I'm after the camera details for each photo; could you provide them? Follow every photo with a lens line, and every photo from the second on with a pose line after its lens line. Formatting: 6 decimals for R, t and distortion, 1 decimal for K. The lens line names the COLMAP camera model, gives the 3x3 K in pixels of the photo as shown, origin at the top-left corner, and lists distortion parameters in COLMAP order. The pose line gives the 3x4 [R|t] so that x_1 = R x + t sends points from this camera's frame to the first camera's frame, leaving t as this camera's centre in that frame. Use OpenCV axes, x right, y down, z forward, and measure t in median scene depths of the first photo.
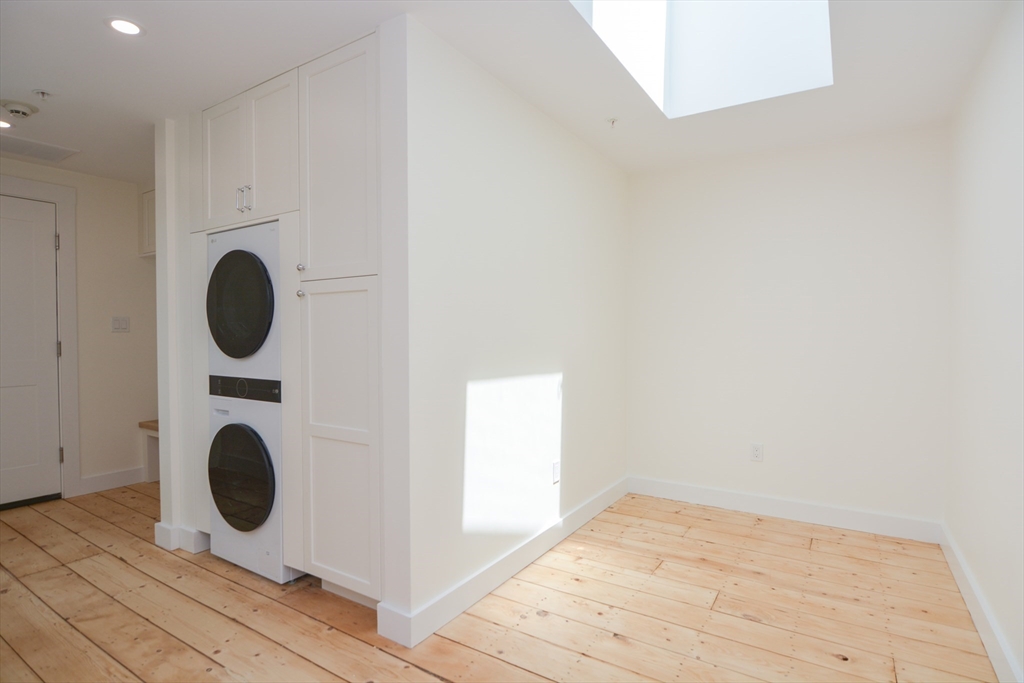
lens RADIAL K [[502.7, 0, 505.1], [0, 502.7, 346.7], [0, 0, 1]] dist [0.000706, -0.007321]
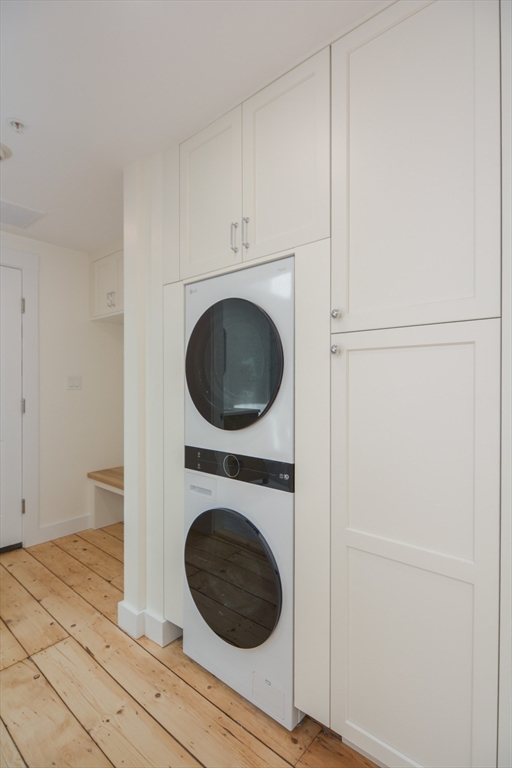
lens RADIAL K [[377.1, 0, 263.2], [0, 377.1, 391.9], [0, 0, 1]] dist [0.000706, -0.007321]
pose [[0.989758, 0.010860, -0.142344, -0.354925], [-0.012348, 0.999878, -0.009579, -0.031317], [0.142222, 0.011238, 0.989771, 0.365364]]
